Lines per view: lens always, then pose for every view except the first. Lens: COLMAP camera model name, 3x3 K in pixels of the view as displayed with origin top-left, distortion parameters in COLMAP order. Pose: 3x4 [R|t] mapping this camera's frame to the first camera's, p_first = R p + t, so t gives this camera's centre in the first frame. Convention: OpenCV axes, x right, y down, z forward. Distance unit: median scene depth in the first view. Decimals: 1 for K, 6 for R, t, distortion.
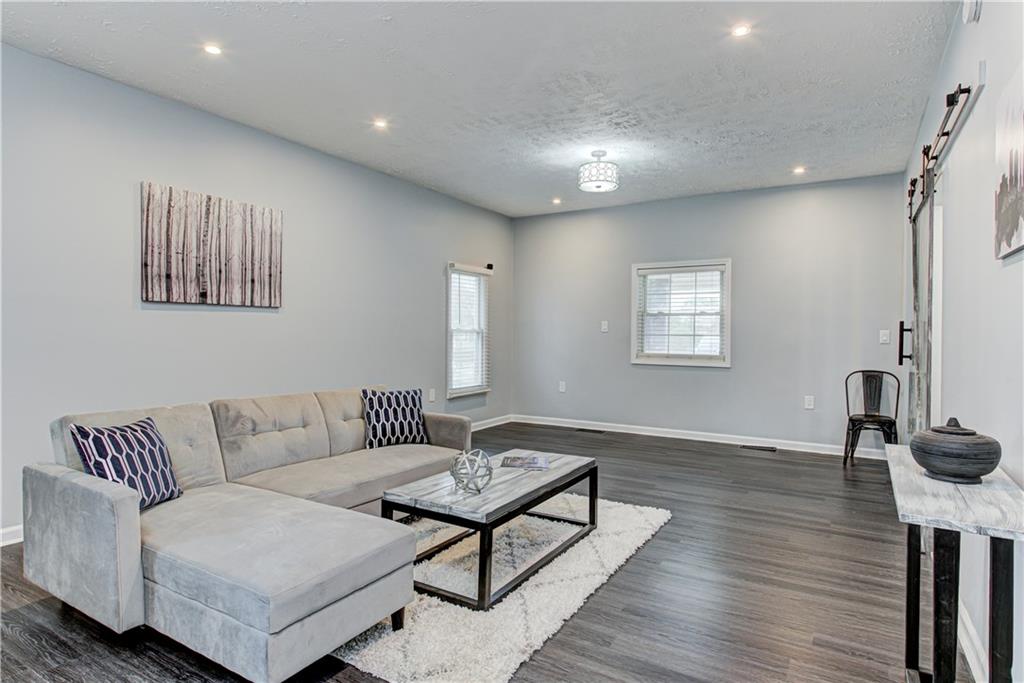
lens RADIAL K [[562.4, 0, 512.6], [0, 562.4, 337.5], [0, 0, 1]] dist [-0.007091, -0.002557]
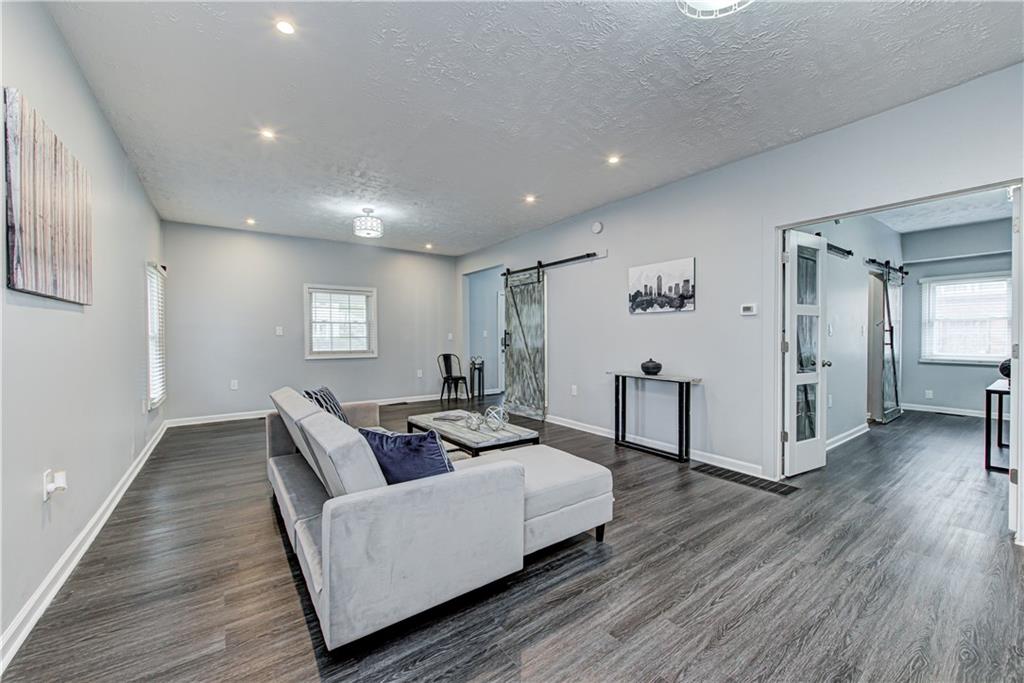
lens RADIAL K [[399.4, 0, 515.1], [0, 399.4, 339.8], [0, 0, 1]] dist [-0.010268, -0.000469]
pose [[0.384472, -0.017419, 0.922972, -0.560648], [0.012534, 0.999828, 0.013649, -0.007218], [-0.923052, 0.006321, 0.384624, 0.233861]]
